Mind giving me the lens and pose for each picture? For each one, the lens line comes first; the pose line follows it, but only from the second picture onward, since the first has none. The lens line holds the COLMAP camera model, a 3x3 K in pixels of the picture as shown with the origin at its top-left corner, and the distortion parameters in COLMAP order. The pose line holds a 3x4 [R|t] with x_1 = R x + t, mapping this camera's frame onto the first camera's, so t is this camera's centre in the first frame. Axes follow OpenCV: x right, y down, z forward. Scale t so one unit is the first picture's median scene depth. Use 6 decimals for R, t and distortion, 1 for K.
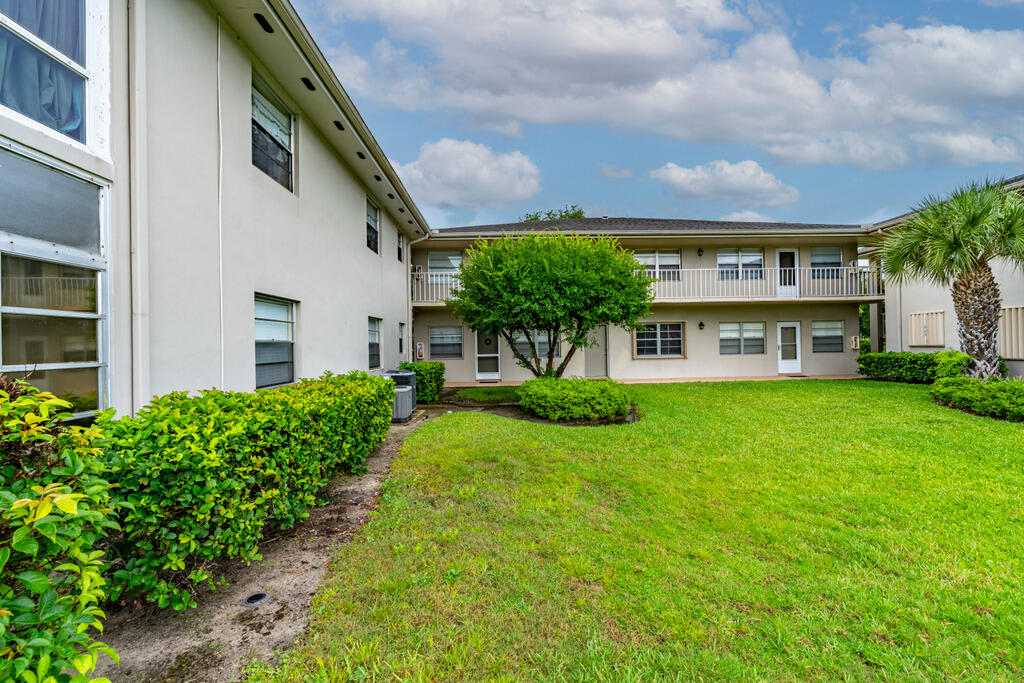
lens RADIAL K [[455.5, 0, 512.0], [0, 455.5, 341.5], [0, 0, 1]] dist [-0.014960, 0.006690]
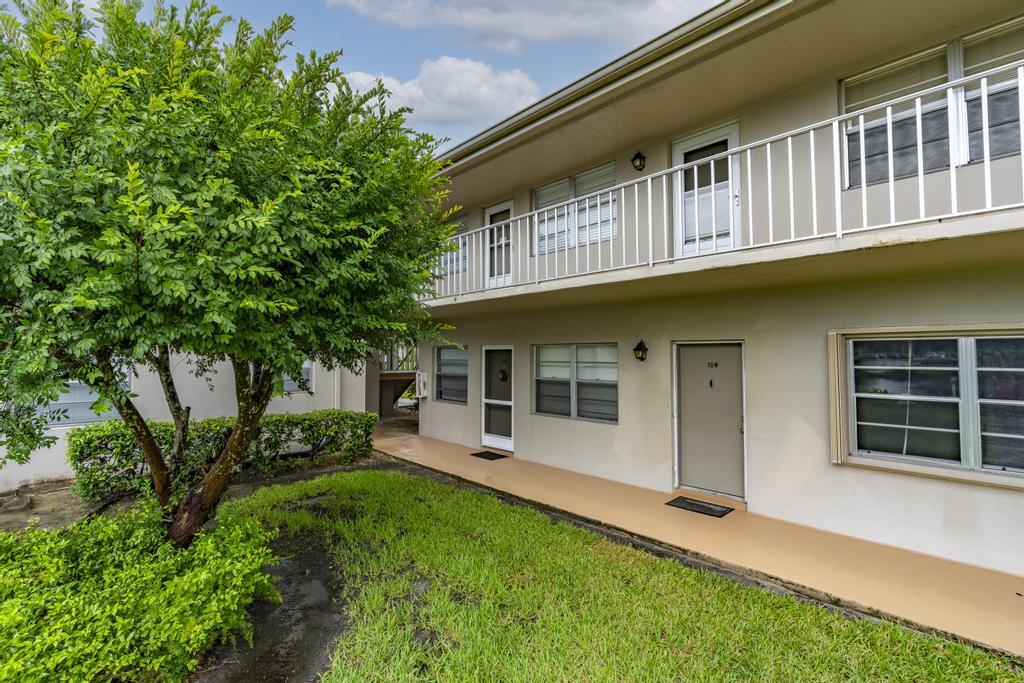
lens RADIAL K [[456.0, 0, 506.1], [0, 456.0, 336.3], [0, 0, 1]] dist [-0.001653, 0.000409]
pose [[0.676880, -0.012590, -0.735986, 0.448347], [-0.008412, 0.999656, -0.024837, -0.042035], [0.736045, 0.023003, 0.676541, 0.870666]]
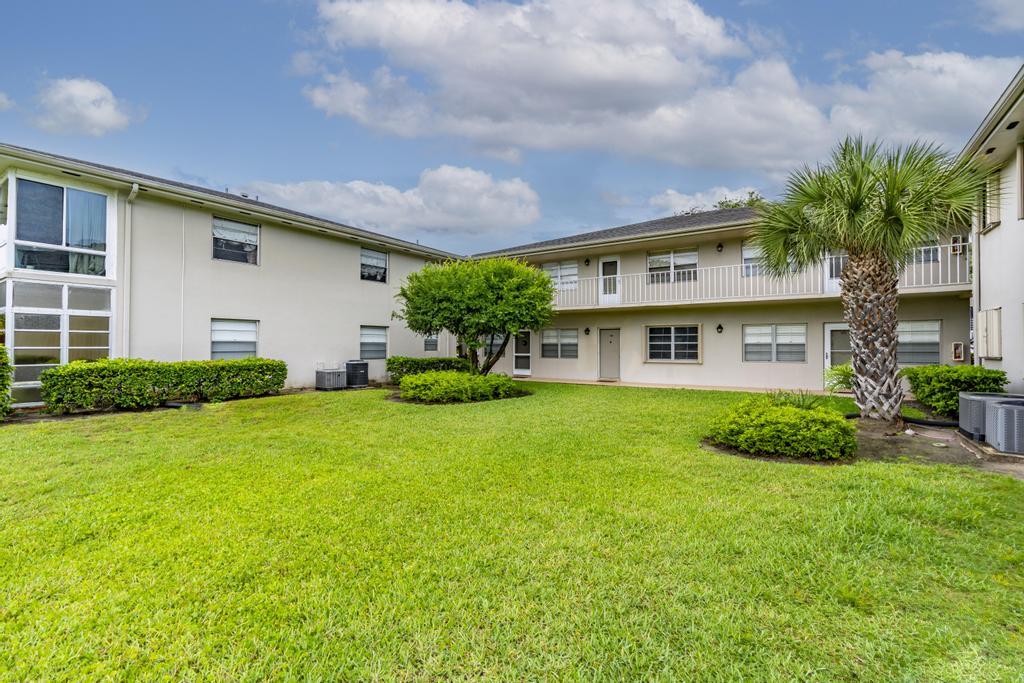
lens RADIAL K [[456.0, 0, 506.1], [0, 456.0, 336.3], [0, 0, 1]] dist [-0.001653, 0.000409]
pose [[0.817053, 0.006474, -0.576527, 0.789994], [-0.011838, 0.999915, -0.005549, -0.012877], [0.576442, 0.011358, 0.817059, 0.015471]]
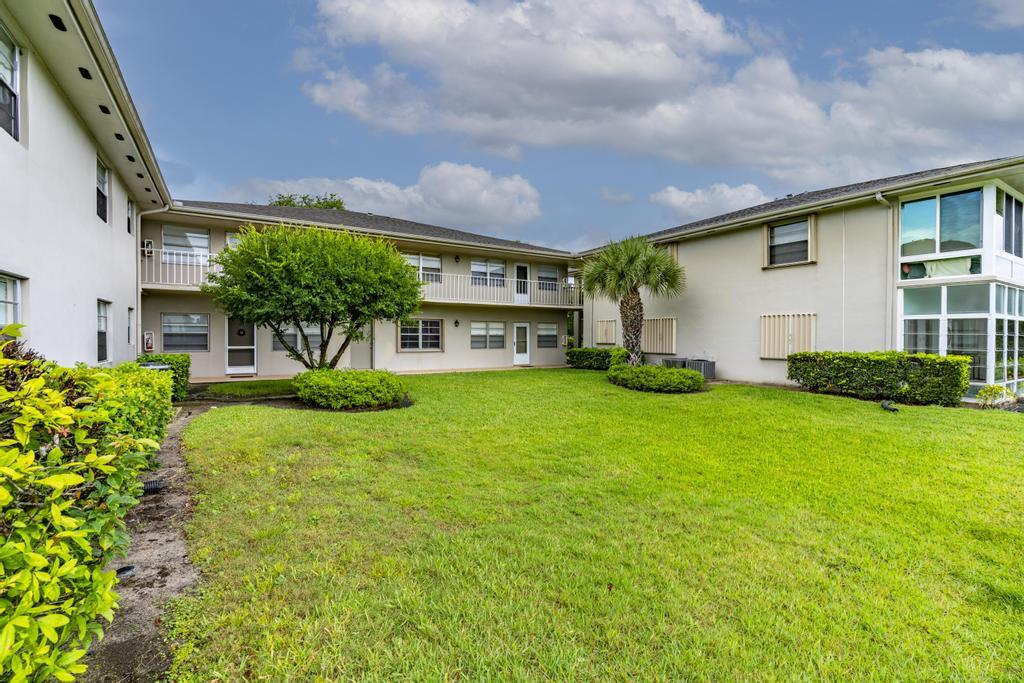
lens RADIAL K [[456.0, 0, 506.1], [0, 456.0, 336.3], [0, 0, 1]] dist [-0.001653, 0.000409]
pose [[0.864791, 0.021540, 0.501670, -0.069091], [-0.022530, 0.999738, -0.004088, -0.000104], [-0.501626, -0.007767, 0.865050, -0.077517]]
